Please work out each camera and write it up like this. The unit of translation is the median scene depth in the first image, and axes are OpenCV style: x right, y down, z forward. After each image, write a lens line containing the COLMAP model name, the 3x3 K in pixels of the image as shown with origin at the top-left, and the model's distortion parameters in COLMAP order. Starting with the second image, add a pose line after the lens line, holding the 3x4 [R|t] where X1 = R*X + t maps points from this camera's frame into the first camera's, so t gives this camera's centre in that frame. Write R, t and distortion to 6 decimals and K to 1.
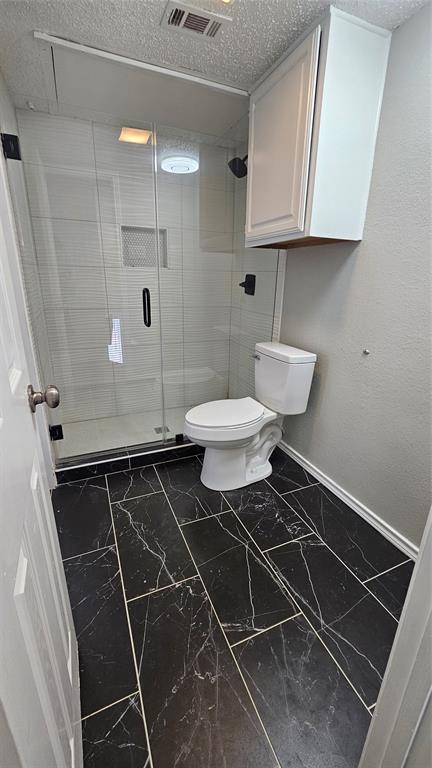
lens RADIAL K [[316.1, 0, 216.0], [0, 316.1, 384.0], [0, 0, 1]] dist [0.000165, 0.000193]
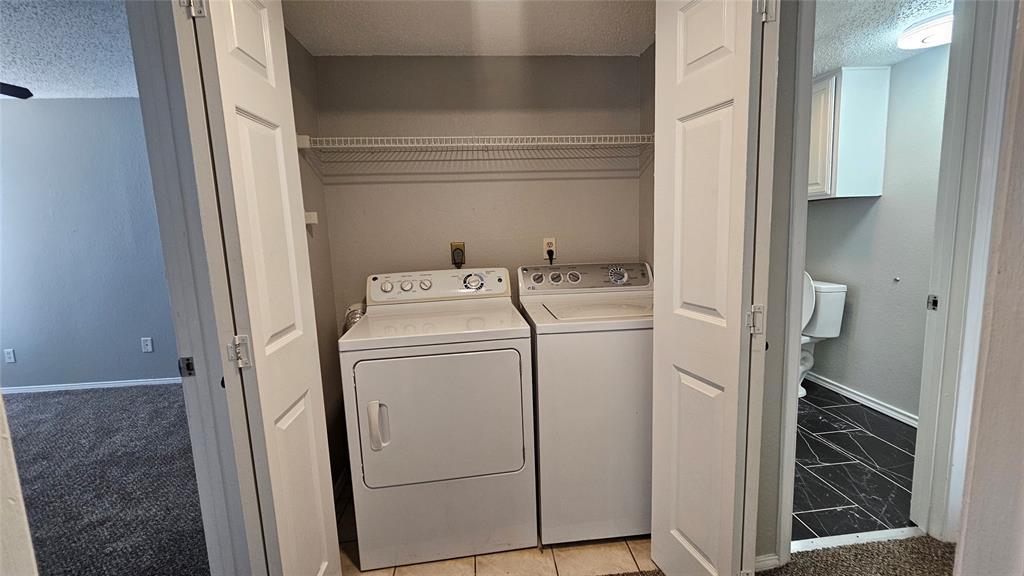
lens RADIAL K [[421.4, 0, 510.9], [0, 421.4, 282.2], [0, 0, 1]] dist [0.000165, 0.000193]
pose [[0.948864, -0.008521, -0.315569, -0.383726], [-0.054967, 0.979906, -0.191738, 0.269788], [0.310862, 0.199279, 0.929329, -0.879134]]
